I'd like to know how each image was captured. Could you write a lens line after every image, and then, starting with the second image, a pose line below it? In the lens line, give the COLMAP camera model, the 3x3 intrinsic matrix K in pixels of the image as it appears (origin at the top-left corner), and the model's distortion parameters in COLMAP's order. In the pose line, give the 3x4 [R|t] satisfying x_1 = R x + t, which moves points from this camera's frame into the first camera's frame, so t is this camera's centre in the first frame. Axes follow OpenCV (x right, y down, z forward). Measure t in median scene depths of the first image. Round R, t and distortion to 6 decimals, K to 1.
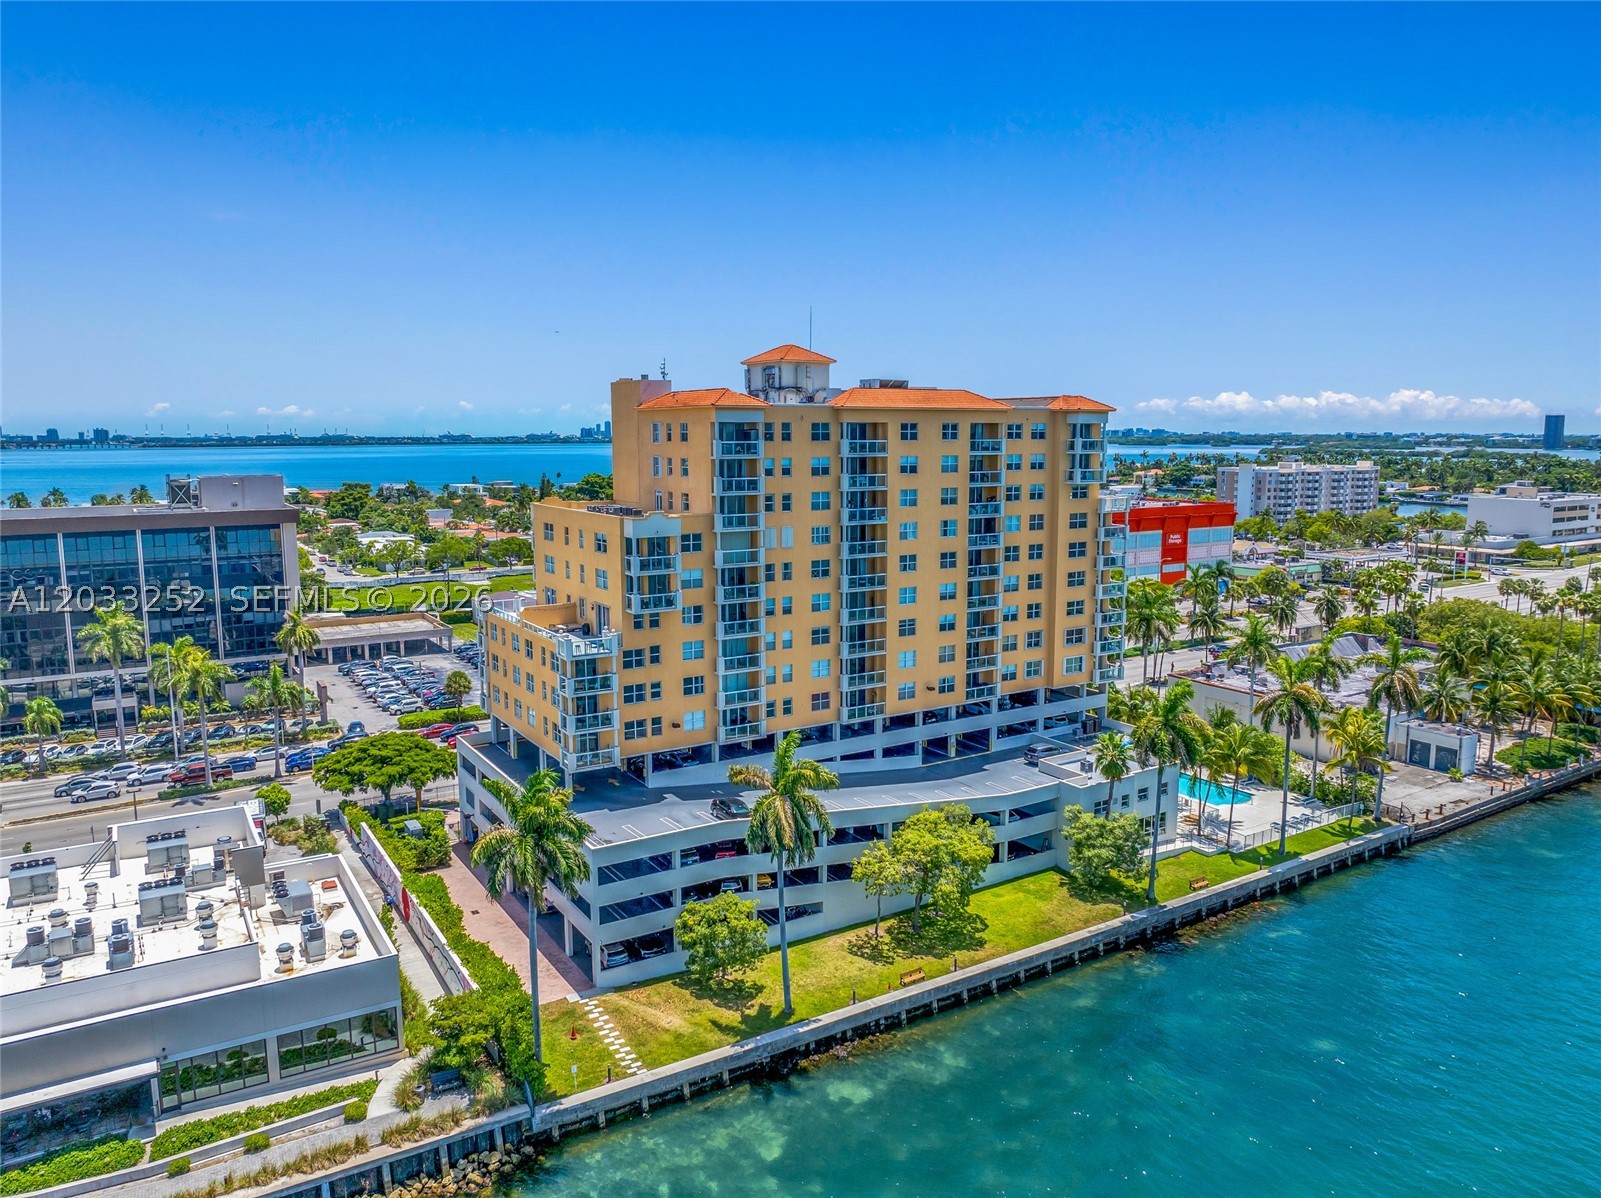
lens RADIAL K [[1129.1, 0, 805.6], [0, 1129.1, 595.5], [0, 0, 1]] dist [-0.039854, 0.006629]
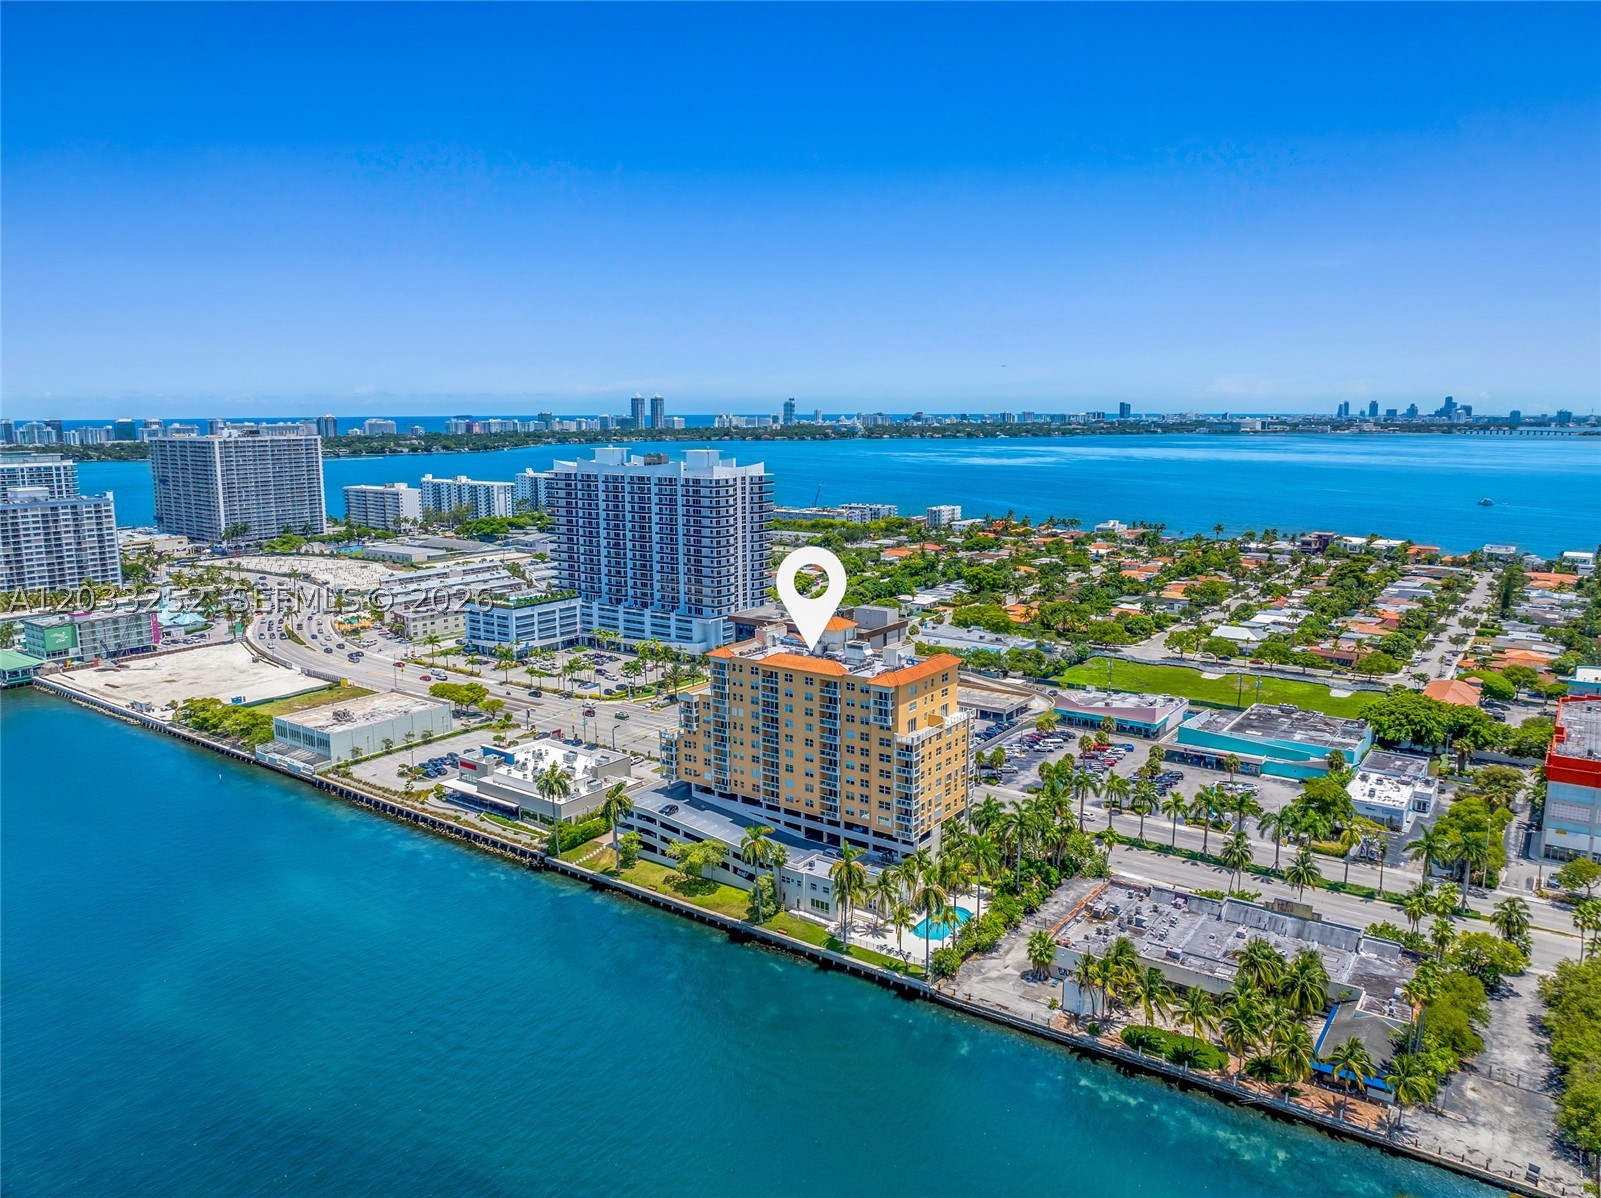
lens RADIAL K [[1129.5, 0, 808.5], [0, 1129.5, 563.2], [0, 0, 1]] dist [-0.038555, -0.002506]
pose [[0.379032, 0.127501, -0.916558, 2.013102], [-0.129806, 0.987995, 0.083759, -0.538264], [0.916234, 0.087228, 0.391032, 0.183479]]
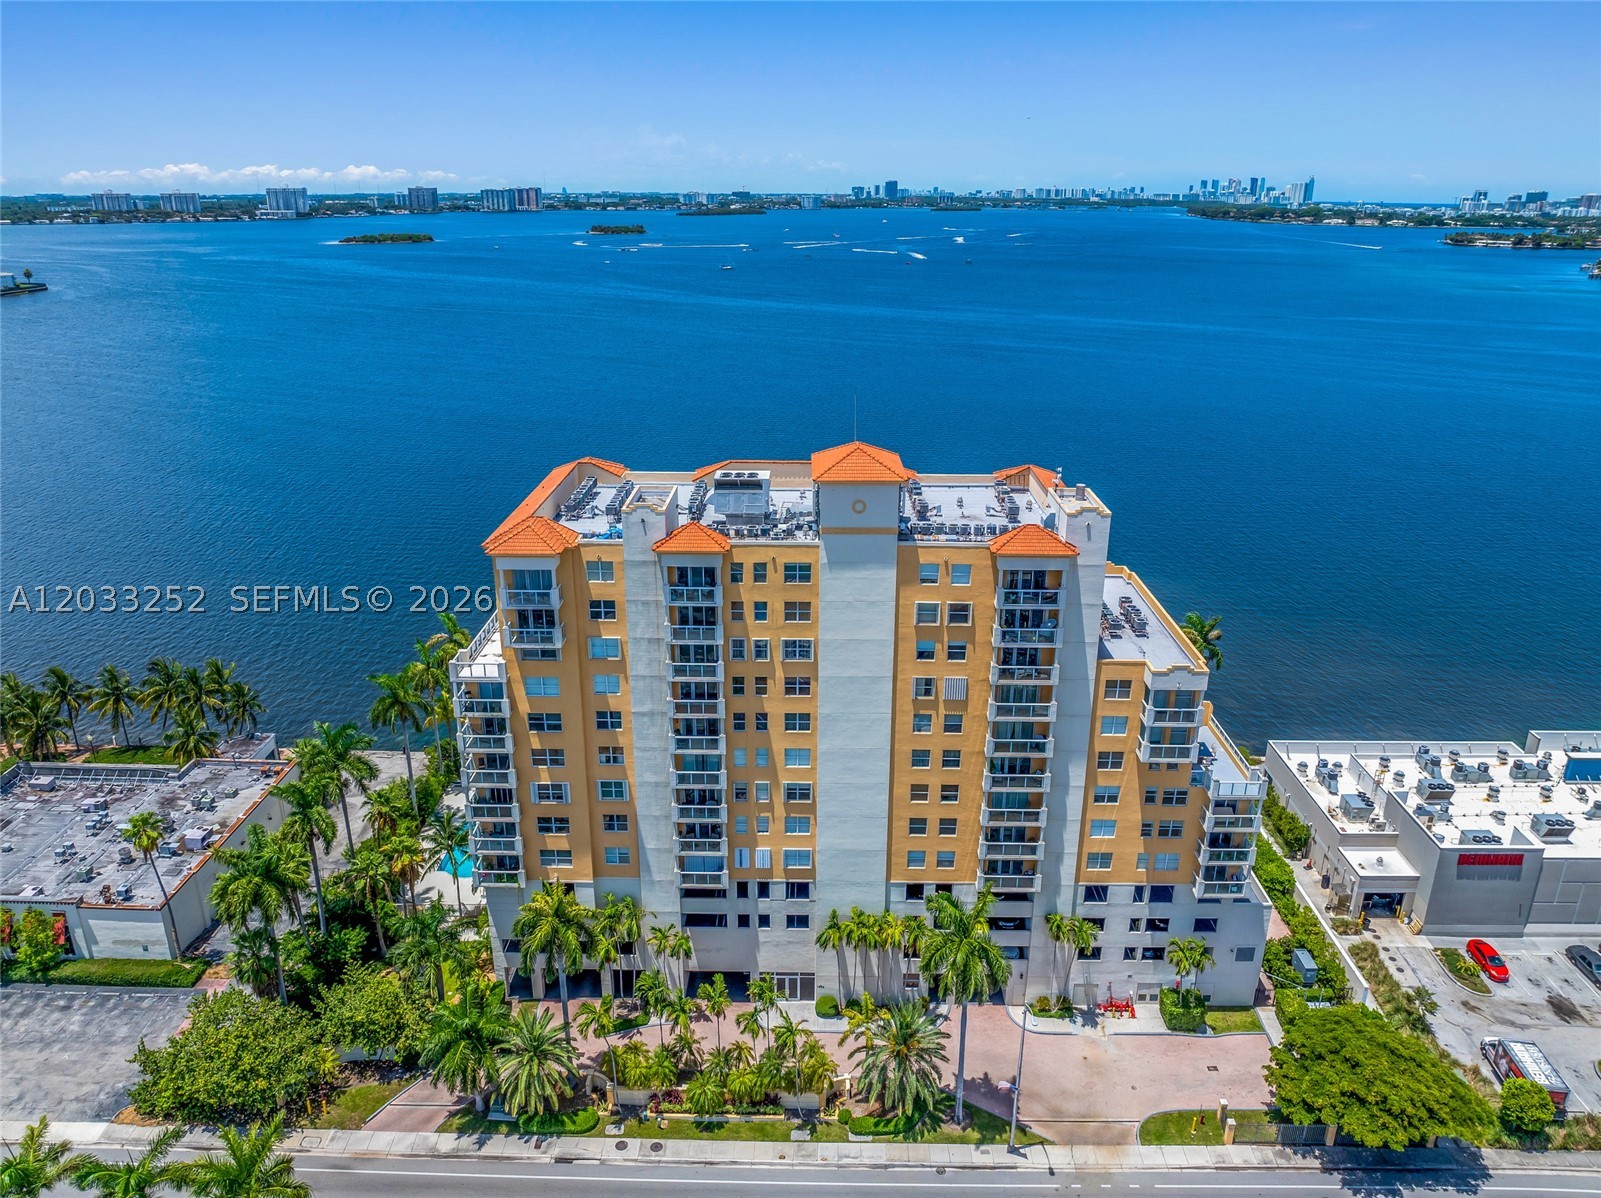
lens RADIAL K [[1129.1, 0, 805.6], [0, 1129.1, 595.5], [0, 0, 1]] dist [-0.039854, 0.006629]
pose [[-0.836759, -0.189517, 0.513730, -0.411257], [0.077019, 0.888134, 0.453084, -0.517381], [-0.542128, 0.418689, -0.728558, 1.767517]]
